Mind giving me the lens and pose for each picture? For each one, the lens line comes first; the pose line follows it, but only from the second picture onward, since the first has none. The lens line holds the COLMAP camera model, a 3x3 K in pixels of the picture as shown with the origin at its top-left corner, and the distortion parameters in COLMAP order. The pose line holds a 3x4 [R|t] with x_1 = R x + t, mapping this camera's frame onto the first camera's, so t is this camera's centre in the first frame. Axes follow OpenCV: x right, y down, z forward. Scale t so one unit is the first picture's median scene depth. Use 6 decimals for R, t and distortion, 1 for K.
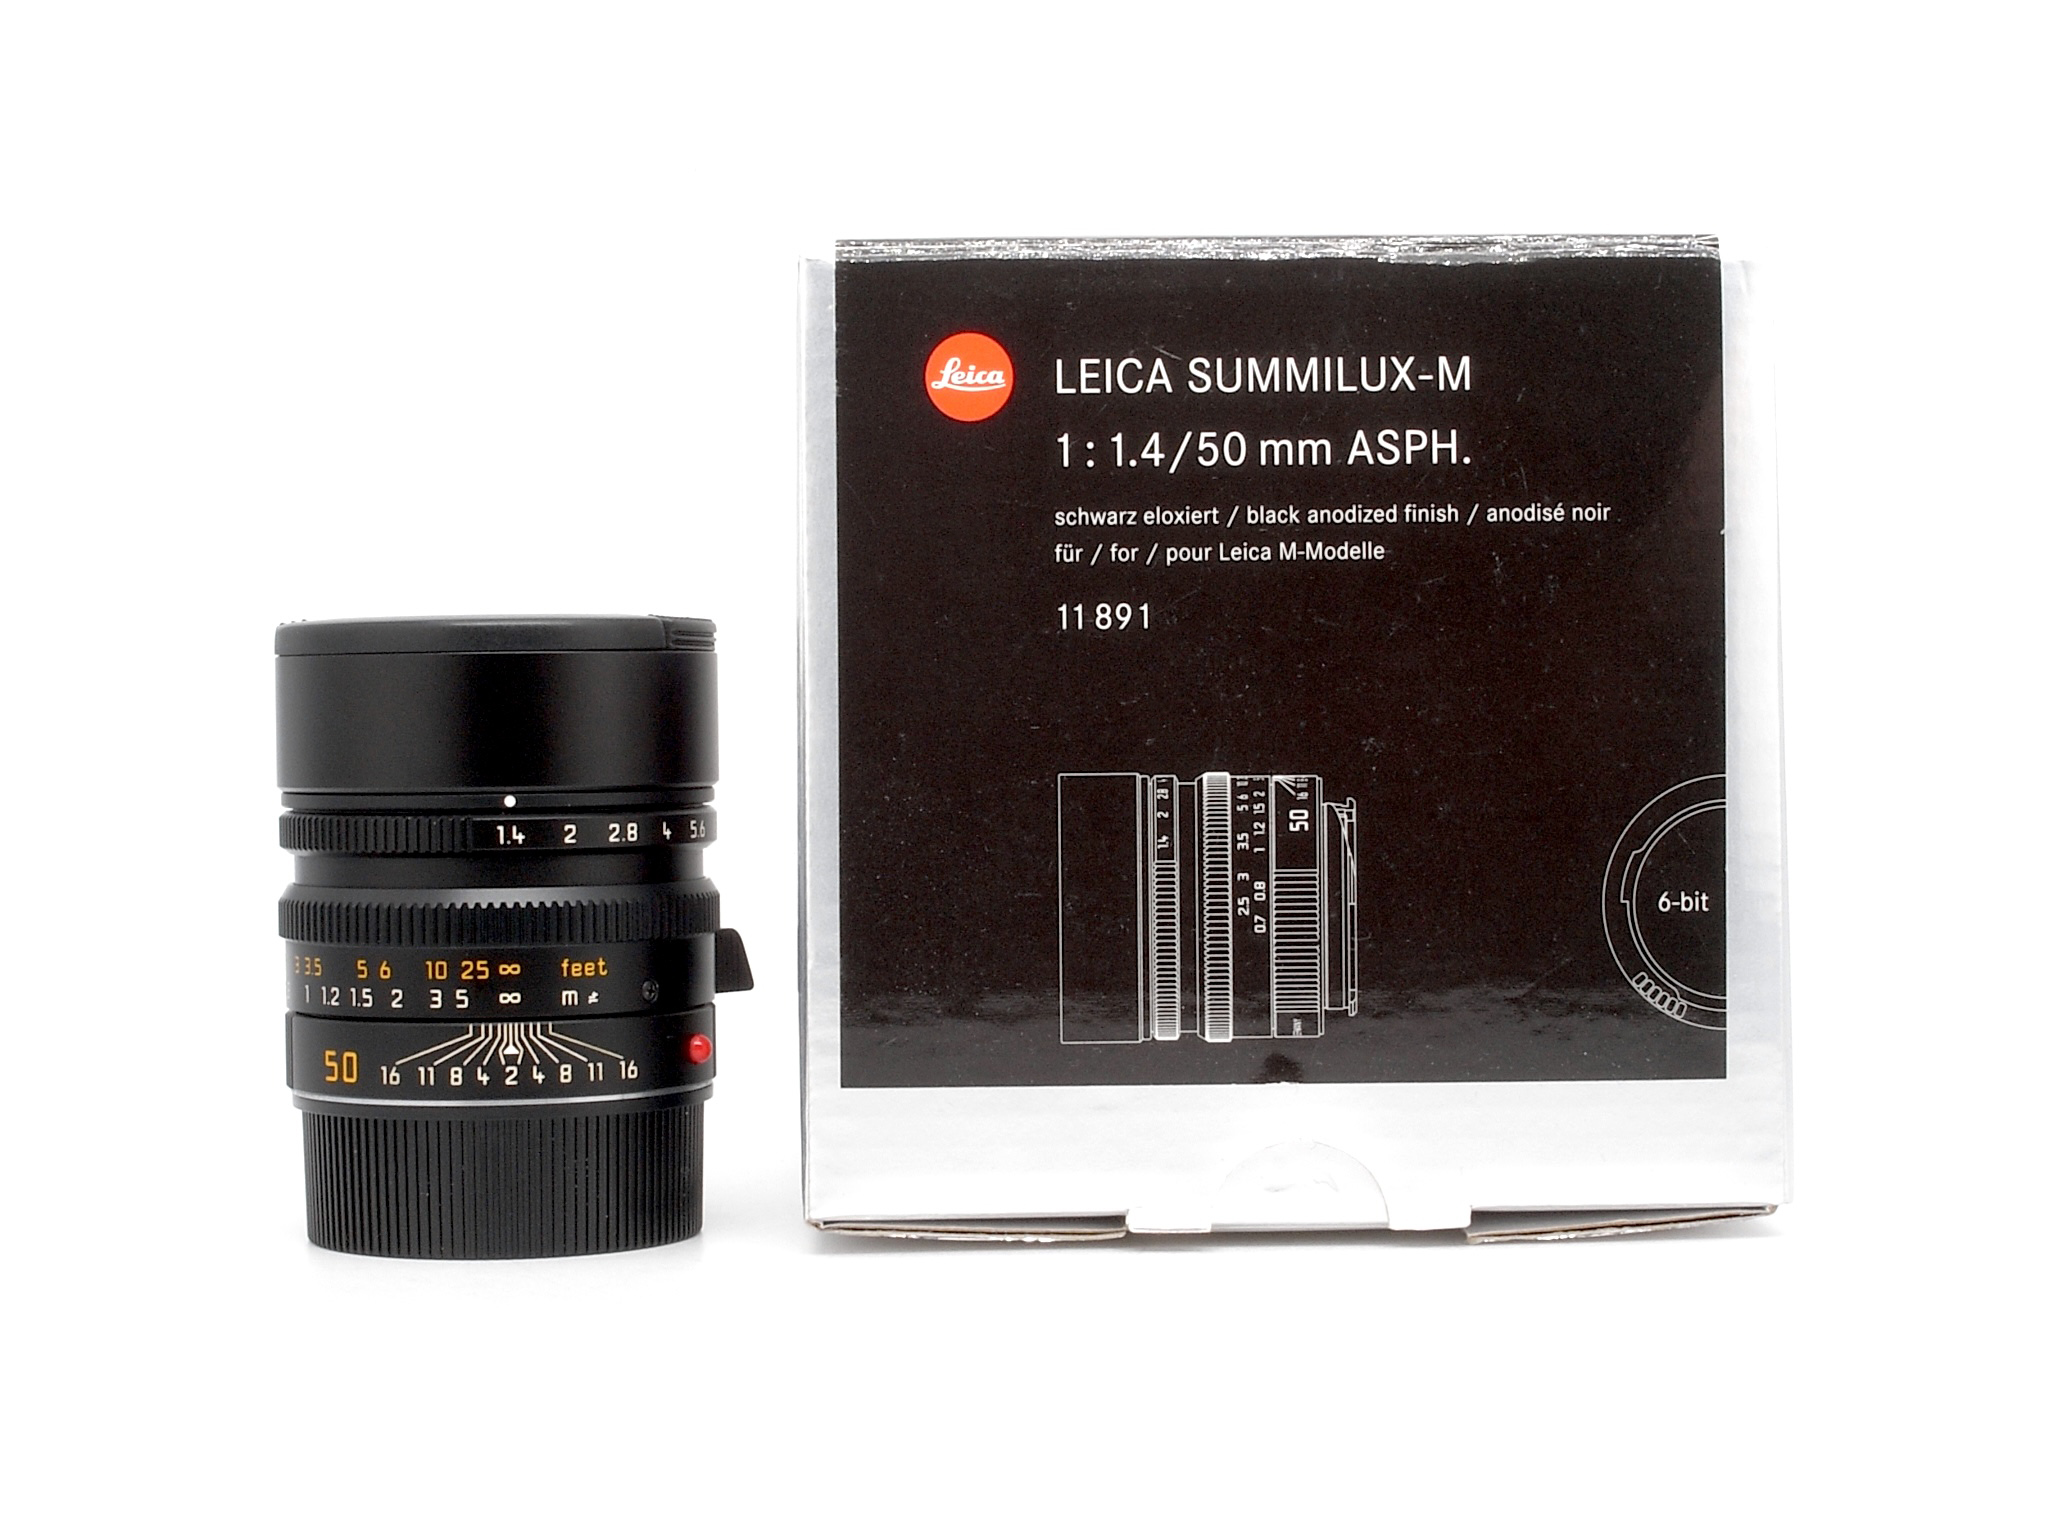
lens RADIAL K [[4261.4, 0, 1019.2], [0, 4261.4, 778.0], [0, 0, 1]] dist [0.142687, 0.000000]
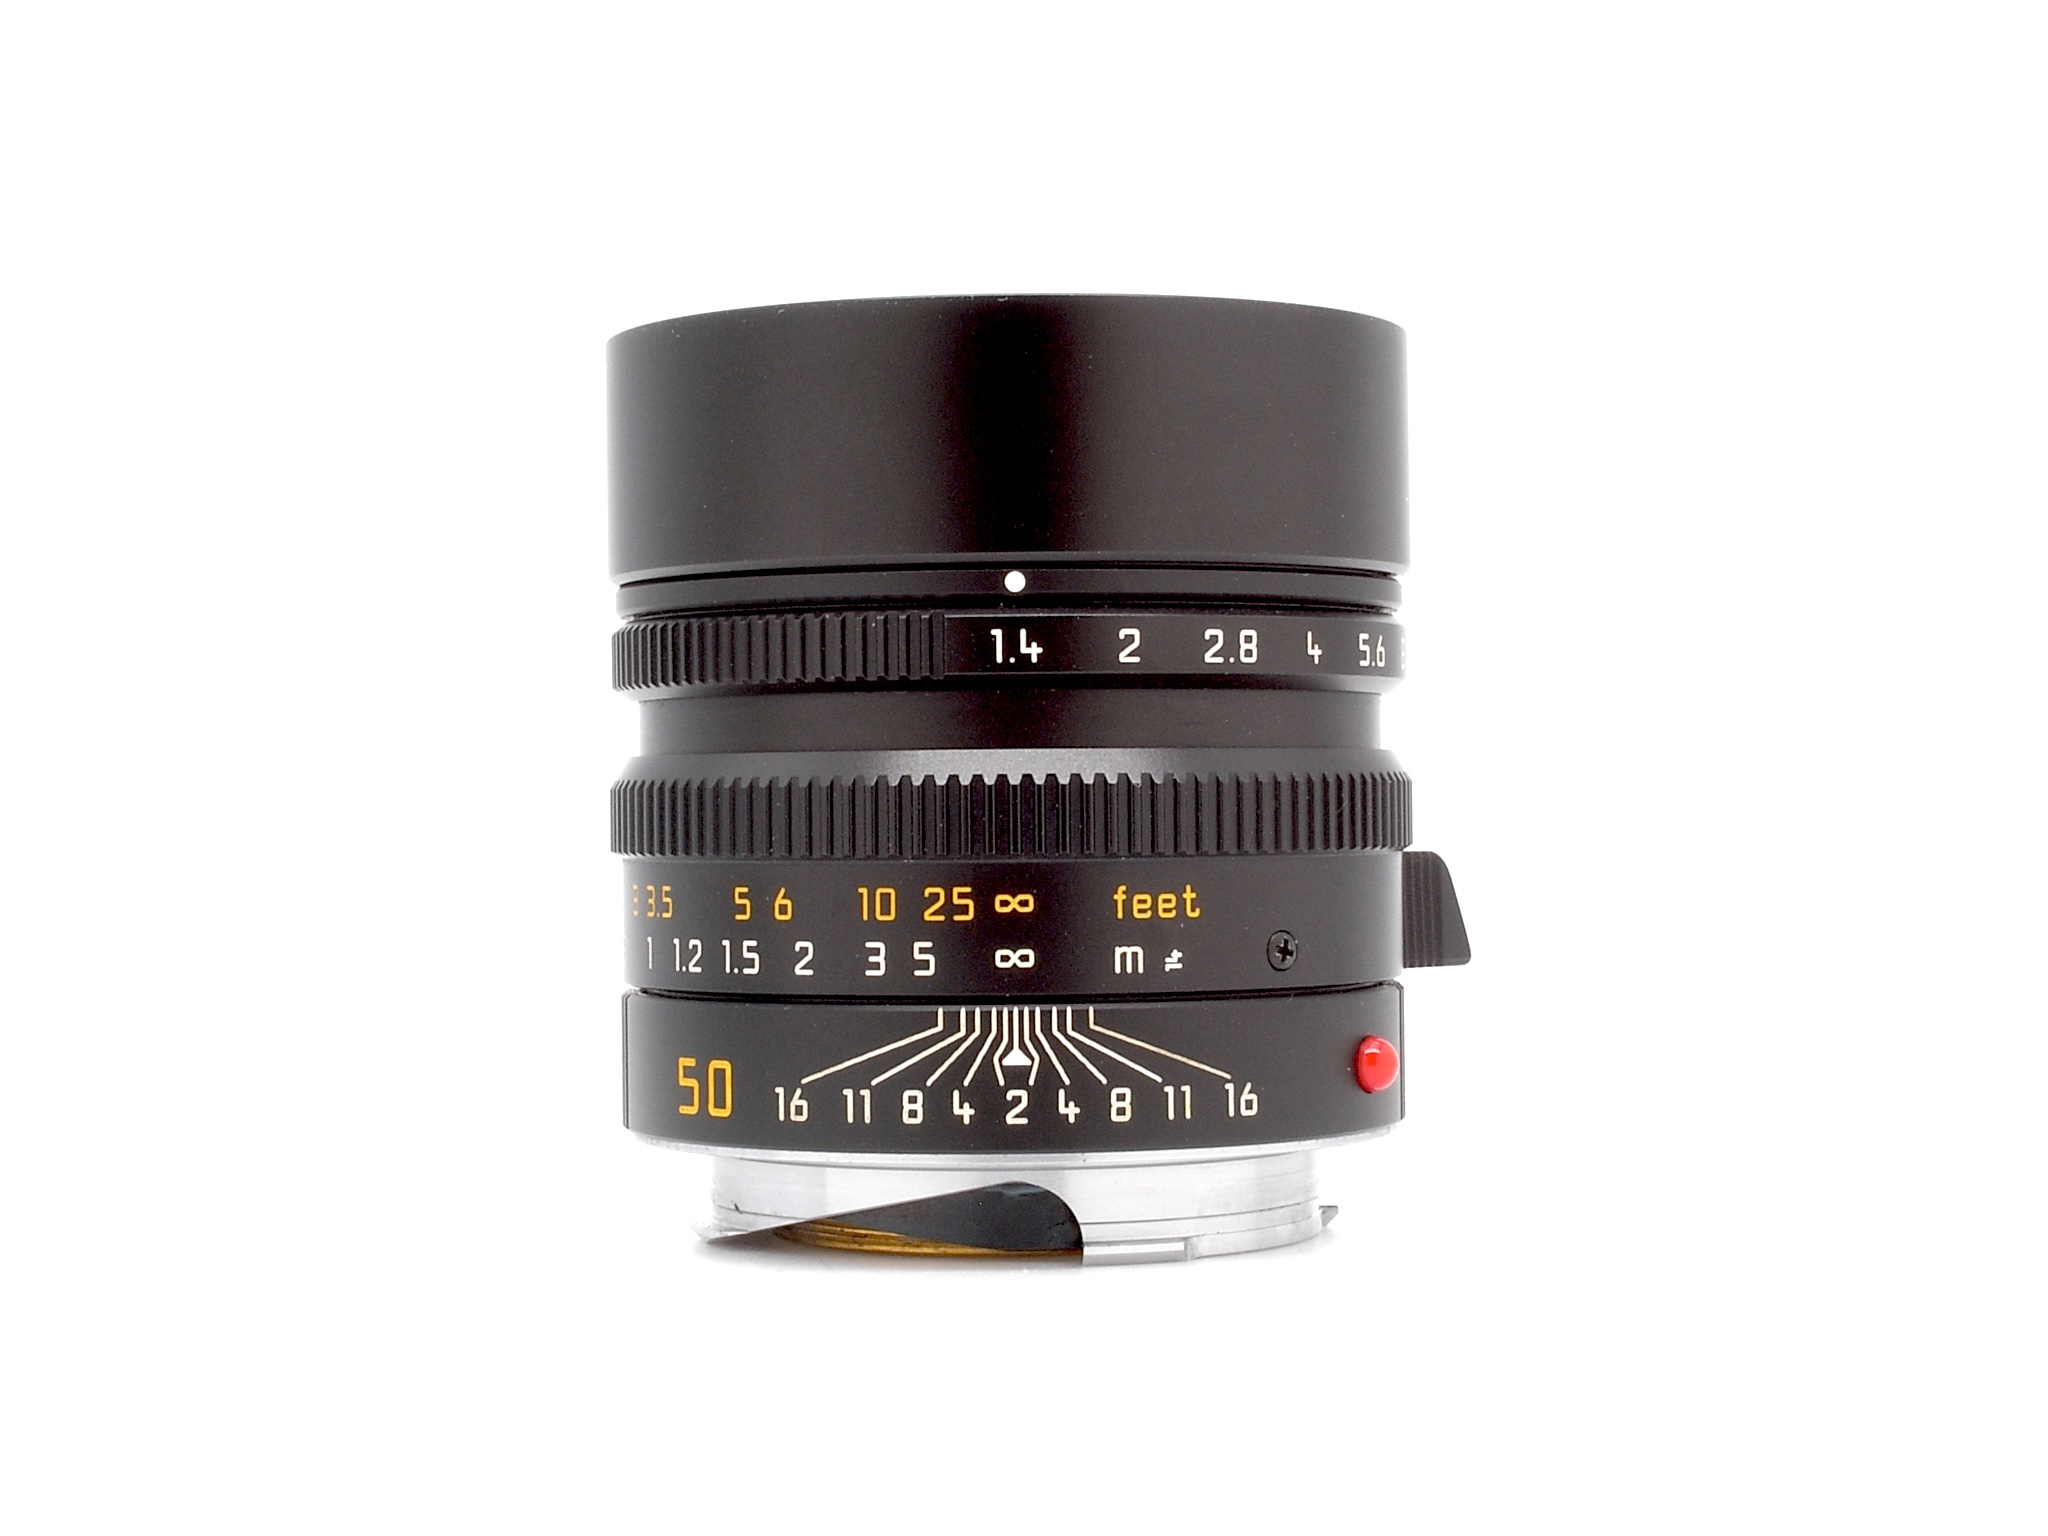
lens RADIAL K [[4261.4, 0, 1023.8], [0, 4261.4, 762.5], [0, 0, 1]] dist [0.142687, 0.000000]
pose [[0.988746, -0.001029, -0.149598, -0.040135], [-0.001770, 0.999826, -0.018573, 0.037169], [0.149591, 0.018629, 0.988572, 0.484207]]
